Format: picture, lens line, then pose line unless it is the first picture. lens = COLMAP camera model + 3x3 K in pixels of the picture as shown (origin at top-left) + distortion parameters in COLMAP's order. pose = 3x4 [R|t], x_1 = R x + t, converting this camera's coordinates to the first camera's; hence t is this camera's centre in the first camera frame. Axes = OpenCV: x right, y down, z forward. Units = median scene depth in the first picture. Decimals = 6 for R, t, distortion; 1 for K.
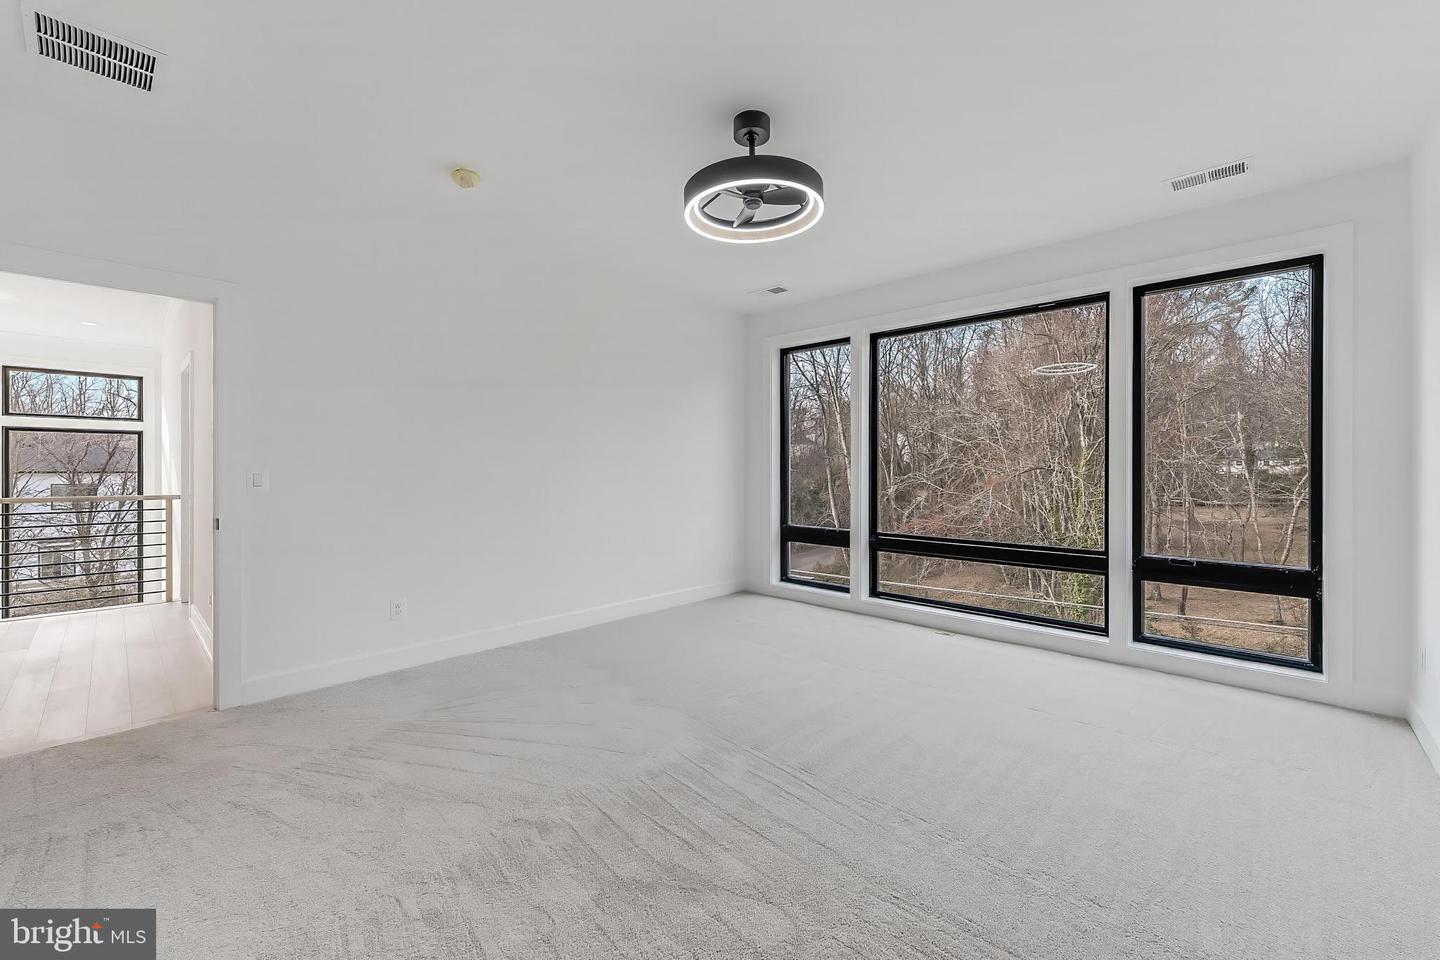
lens RADIAL K [[581.2, 0, 714.2], [0, 581.2, 465.4], [0, 0, 1]] dist [0.006776, 0.000330]
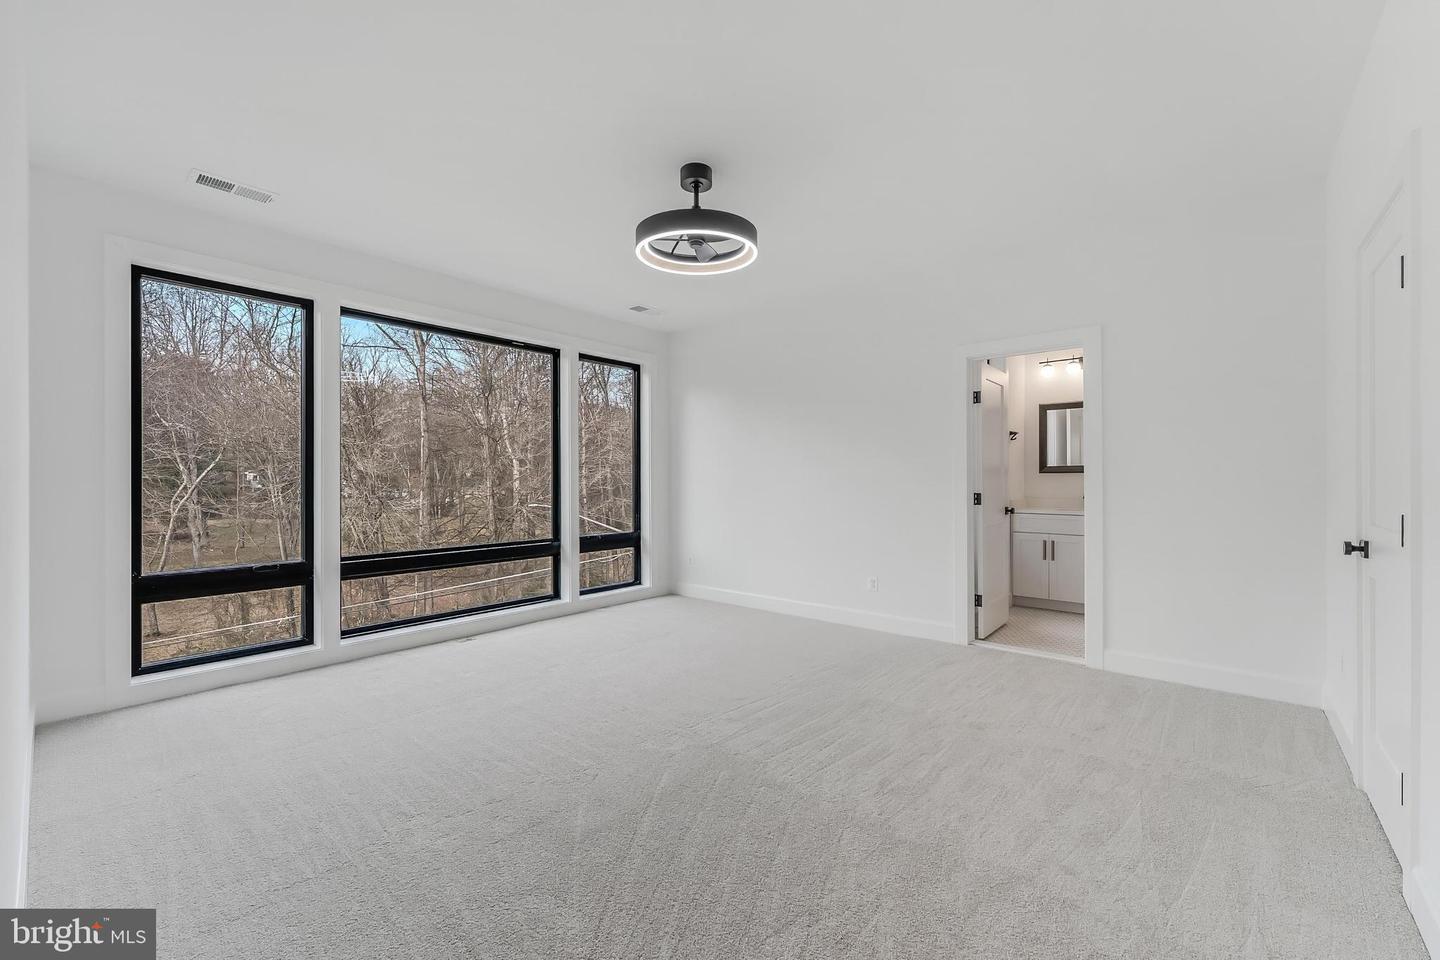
lens RADIAL K [[581.2, 0, 722.3], [0, 581.2, 487.3], [0, 0, 1]] dist [0.006776, 0.000330]
pose [[-0.051528, -0.015723, 0.998548, -0.407766], [-0.007746, 0.999852, 0.015344, 0.001901], [-0.998642, -0.006944, -0.051642, 0.388064]]
